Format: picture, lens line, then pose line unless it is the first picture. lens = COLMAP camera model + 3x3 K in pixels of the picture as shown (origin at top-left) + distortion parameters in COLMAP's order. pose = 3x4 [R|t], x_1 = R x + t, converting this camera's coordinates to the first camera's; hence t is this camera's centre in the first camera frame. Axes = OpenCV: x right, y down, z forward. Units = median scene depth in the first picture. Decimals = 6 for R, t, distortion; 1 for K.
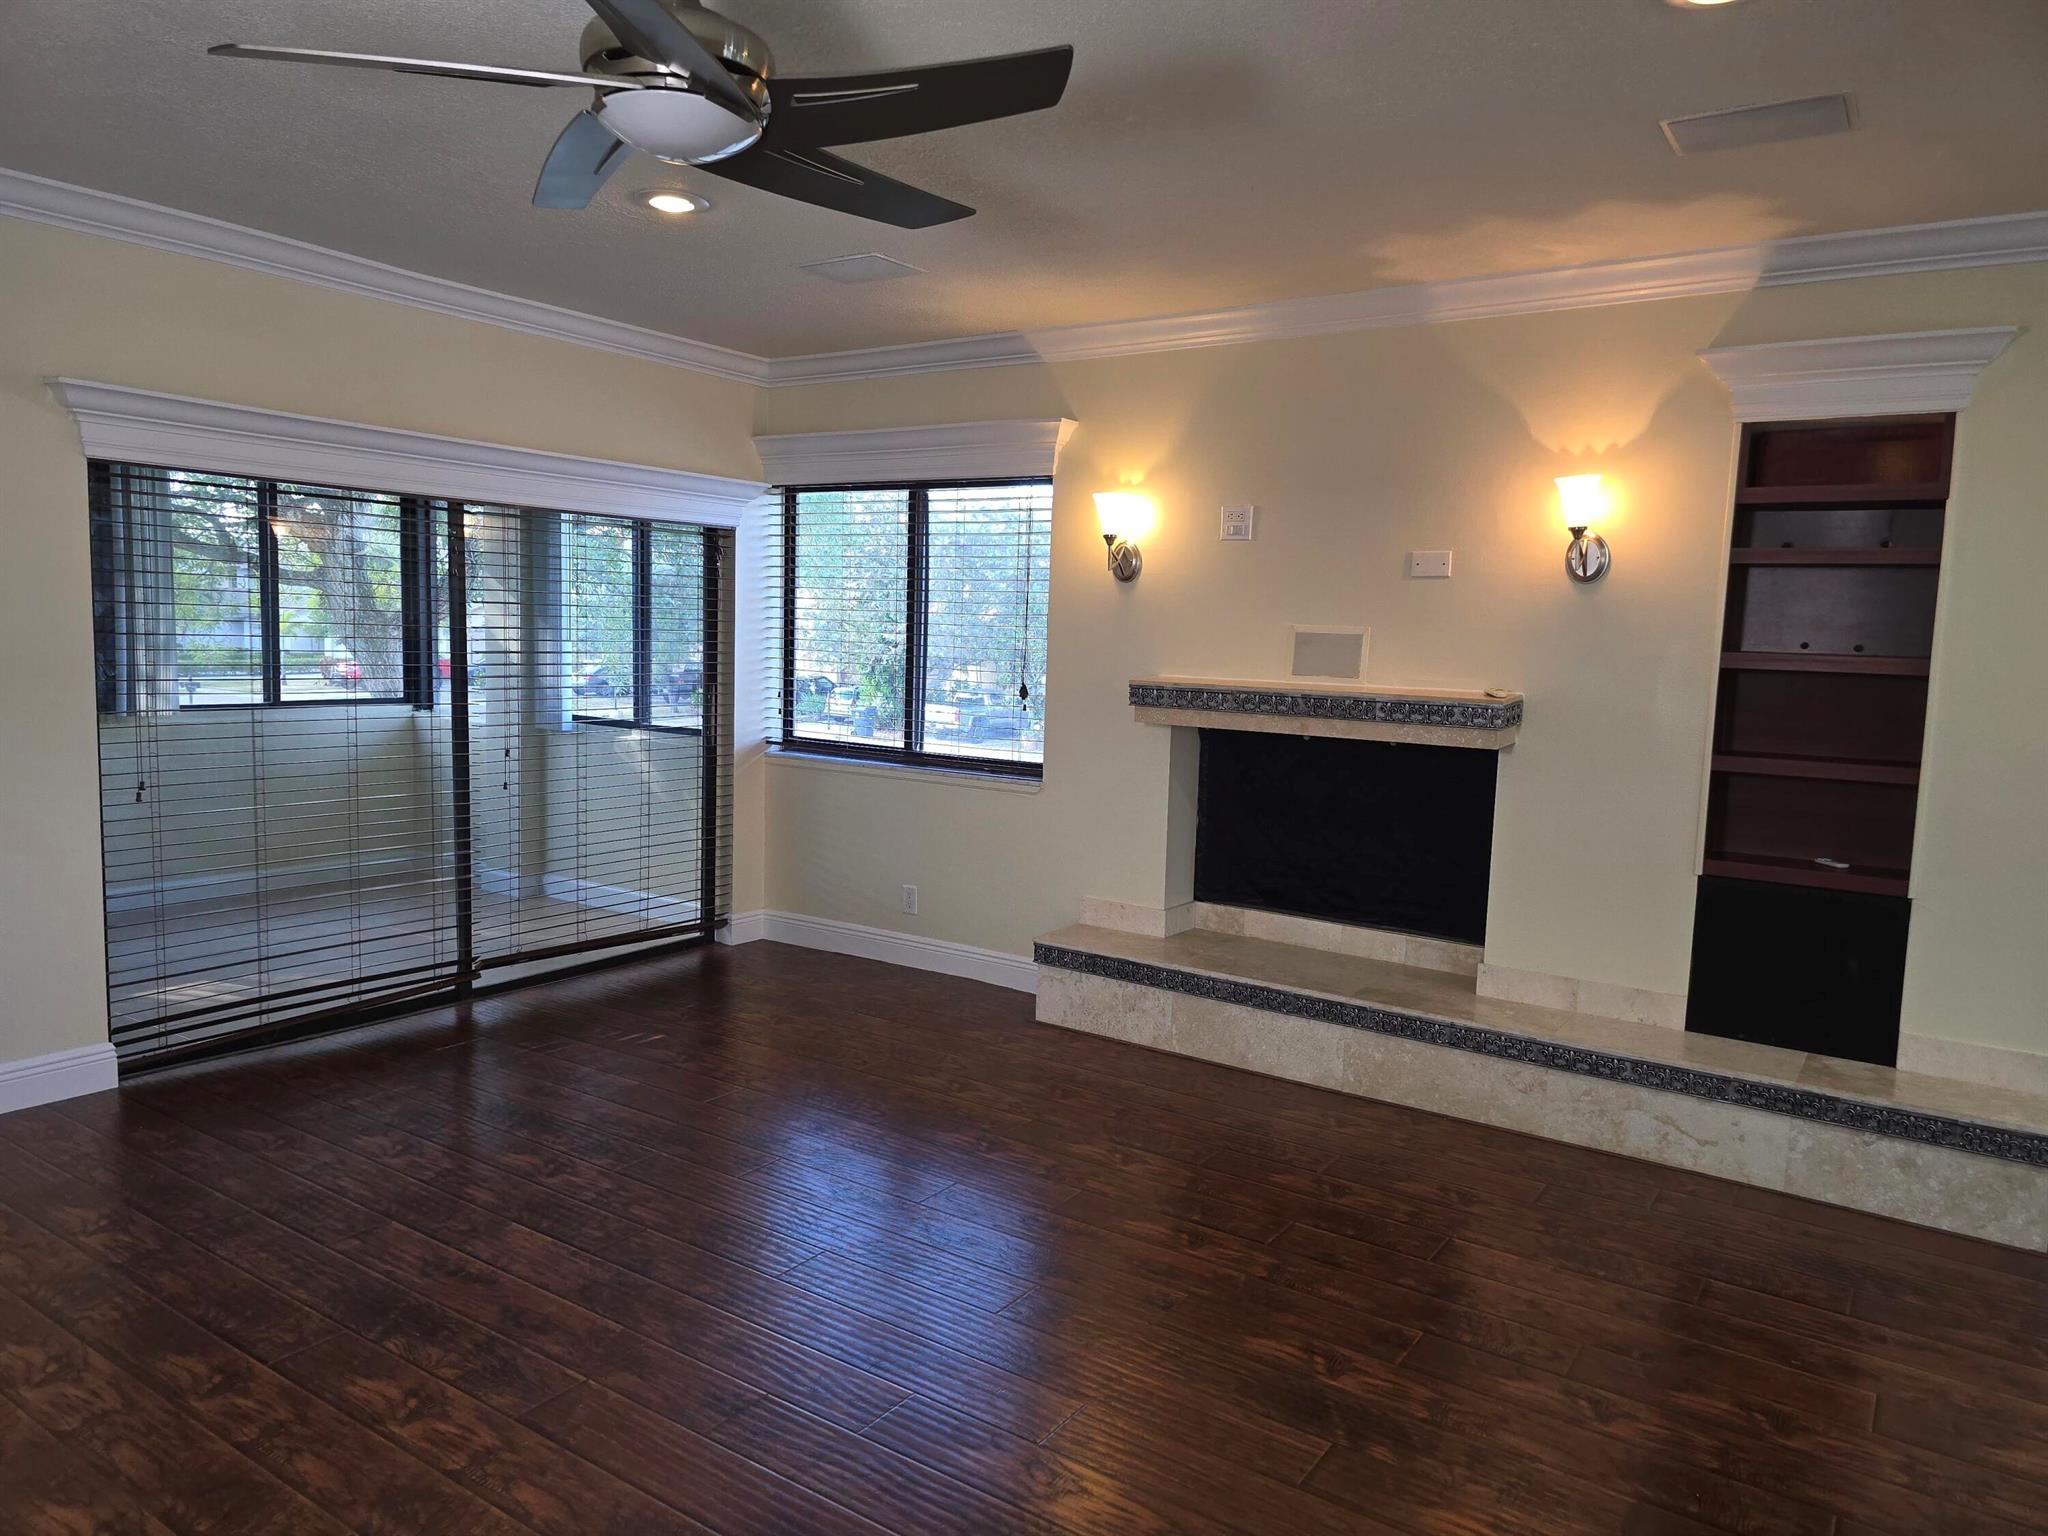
lens RADIAL K [[1359.1, 0, 1030.7], [0, 1359.1, 766.1], [0, 0, 1]] dist [0.058560, -0.049821]
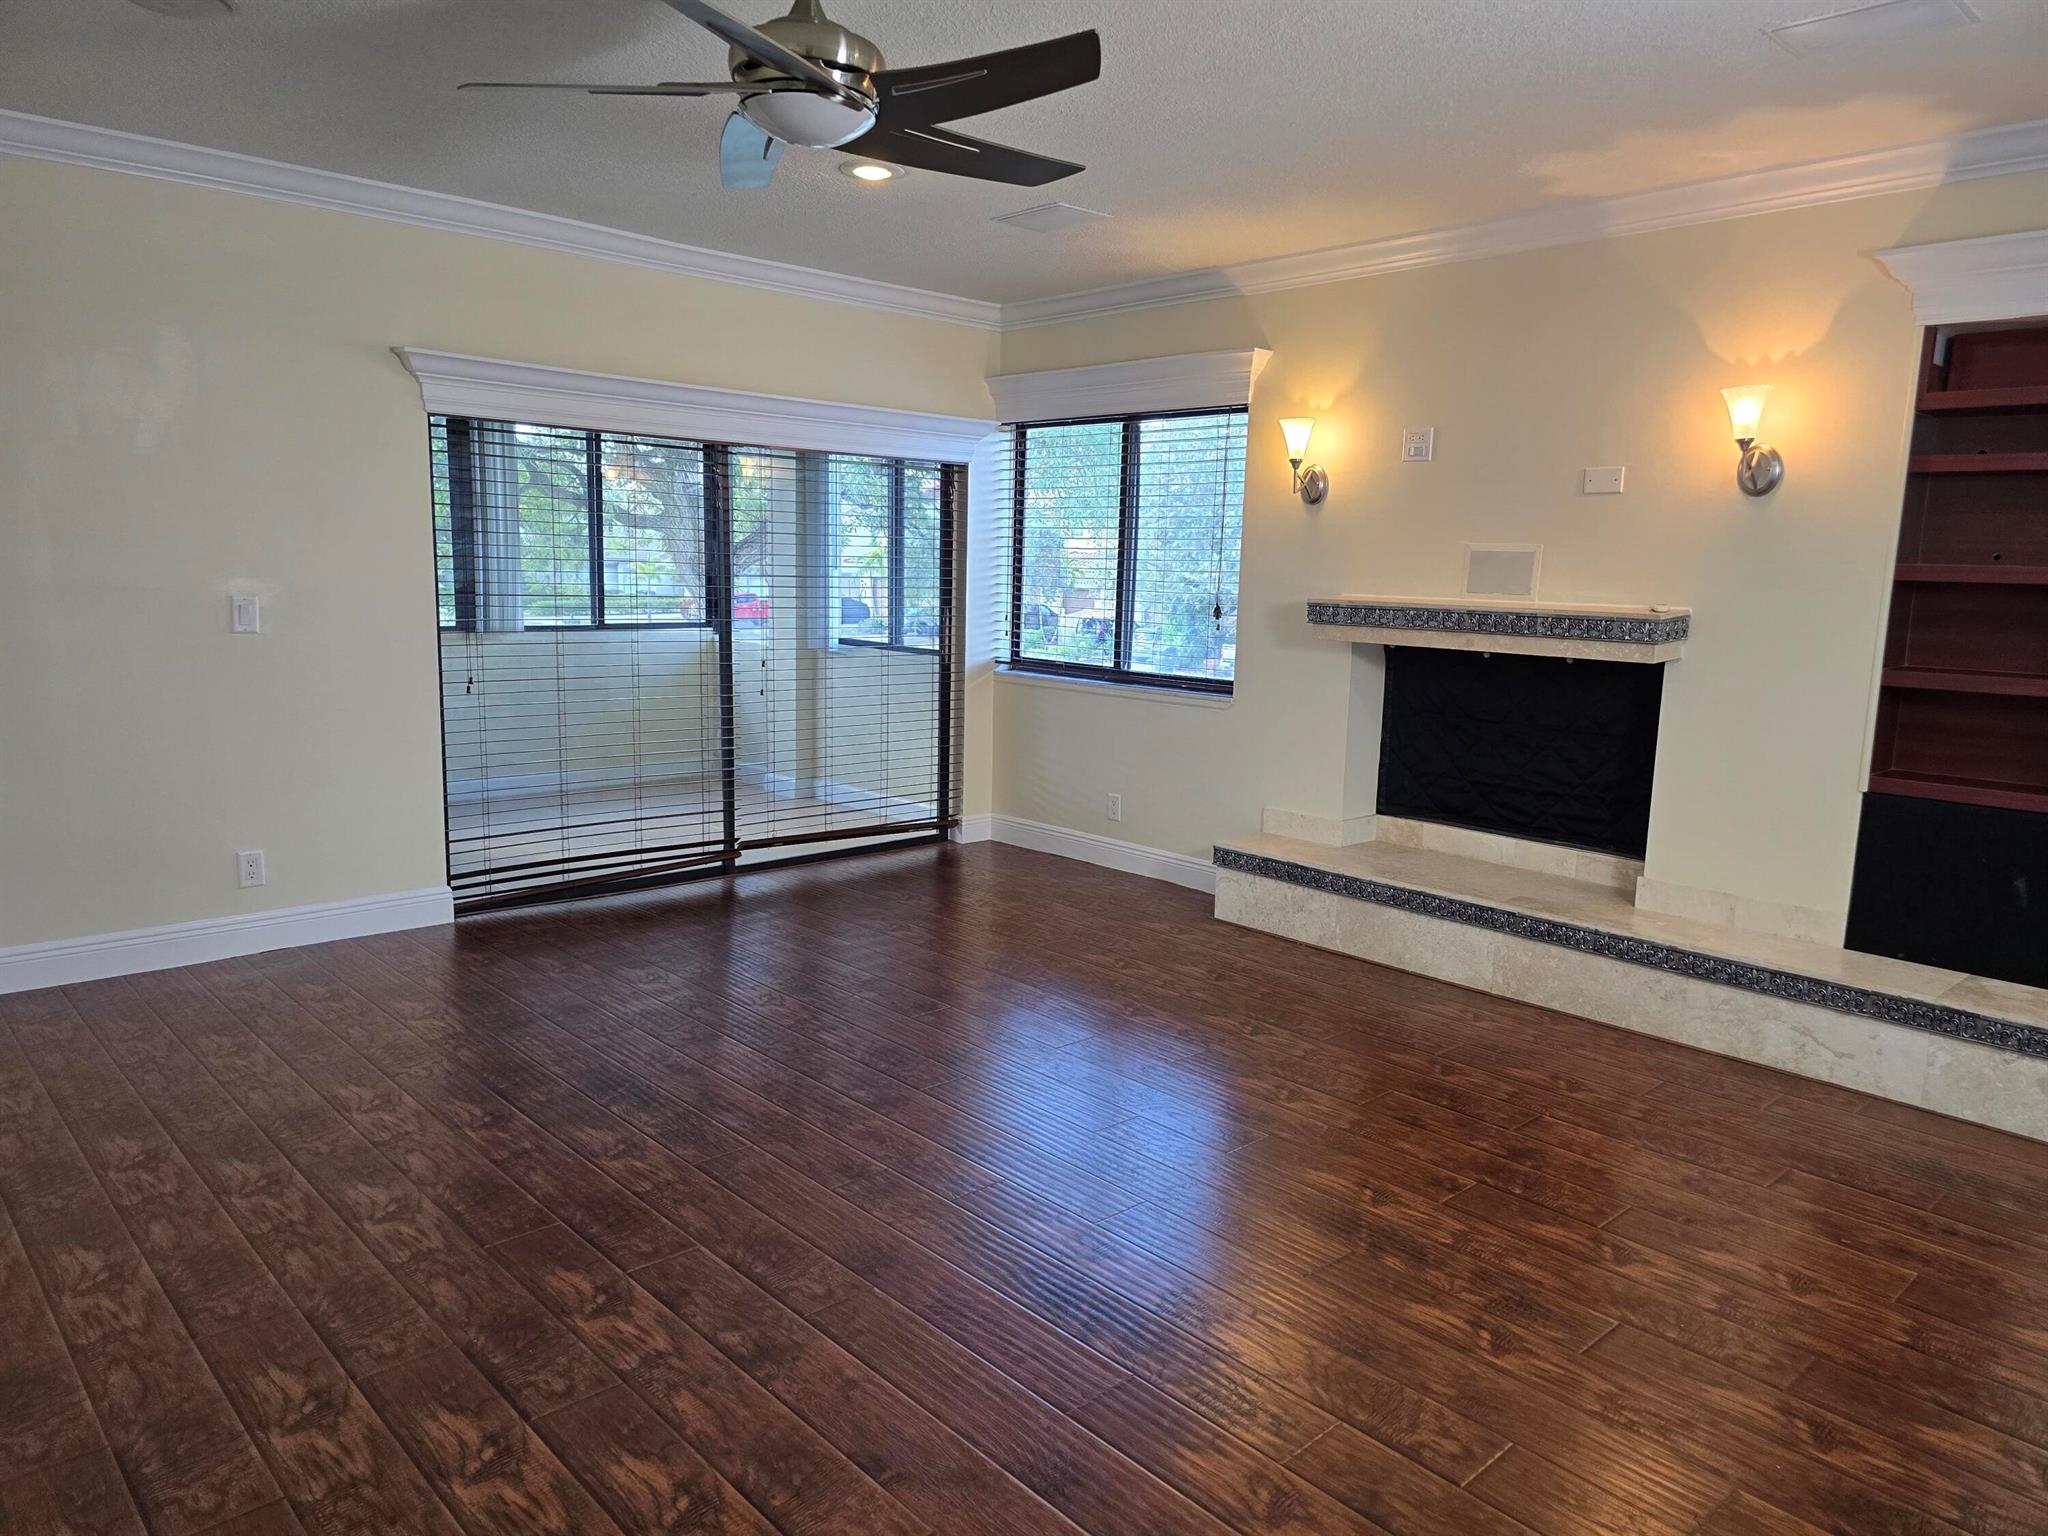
lens RADIAL K [[1359.1, 0, 1047.3], [0, 1359.1, 764.4], [0, 0, 1]] dist [0.058560, -0.049821]
pose [[0.976468, 0.026434, -0.214038, 0.119647], [-0.017595, 0.998916, 0.043097, 0.025967], [0.214945, -0.038317, 0.975874, -0.086003]]
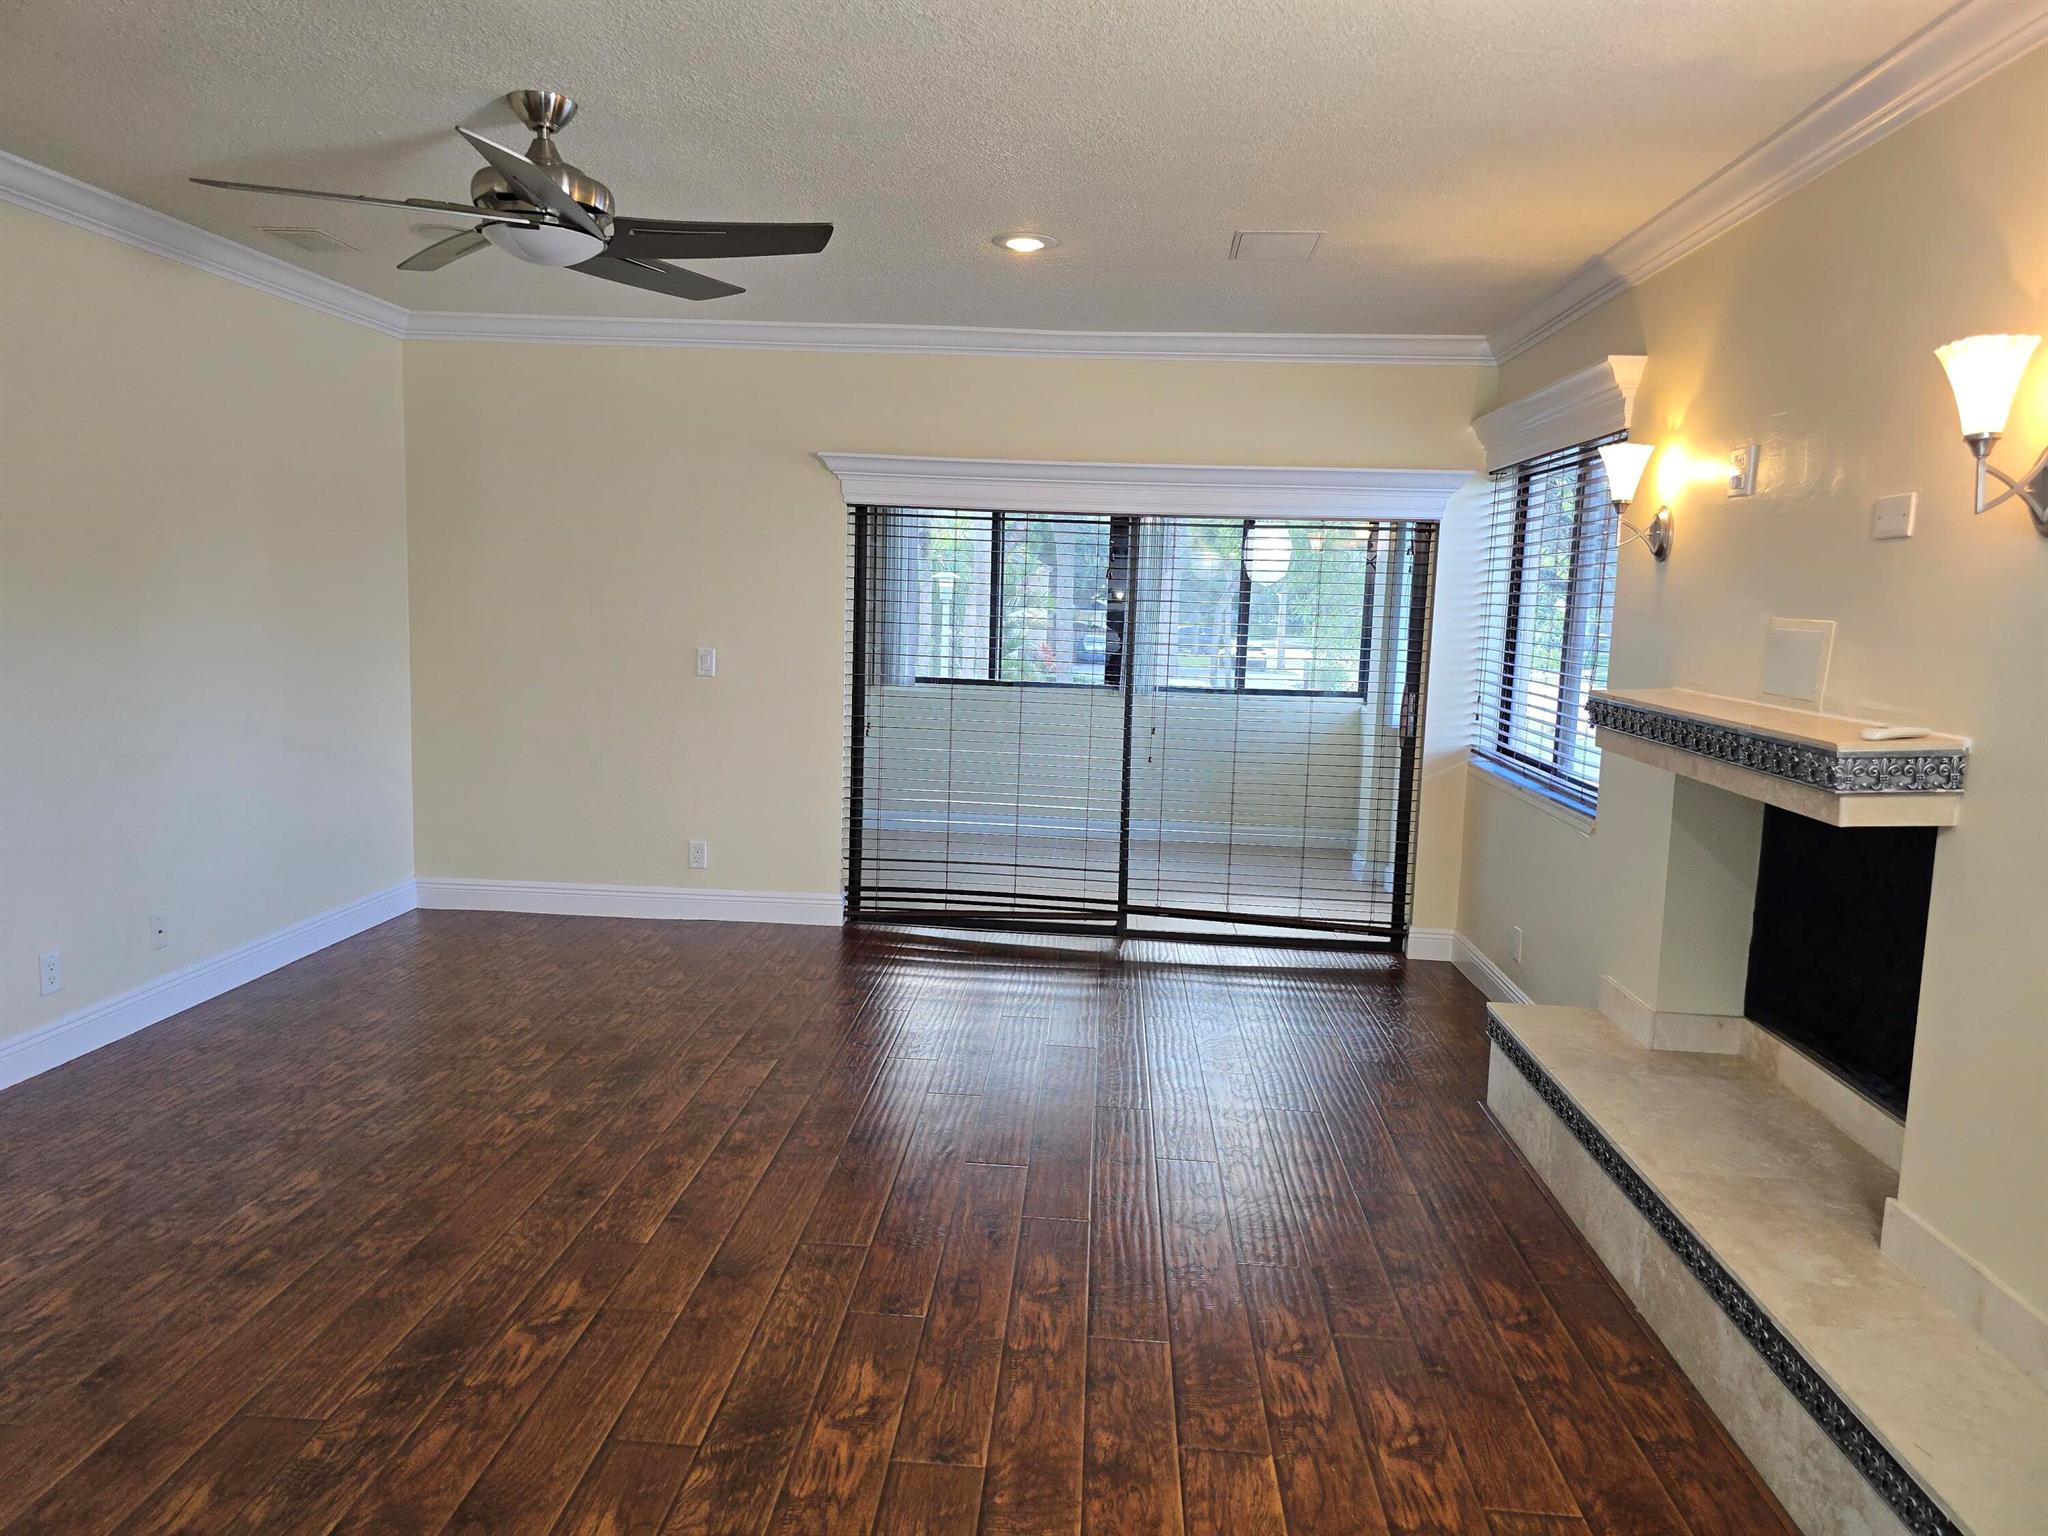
lens RADIAL K [[1359.1, 0, 1035.8], [0, 1359.1, 757.1], [0, 0, 1]] dist [0.058560, -0.049821]
pose [[0.513223, 0.089920, -0.853532, 0.651938], [-0.104497, 0.993644, 0.041847, -0.030278], [0.851870, 0.067714, 0.519357, 0.388502]]
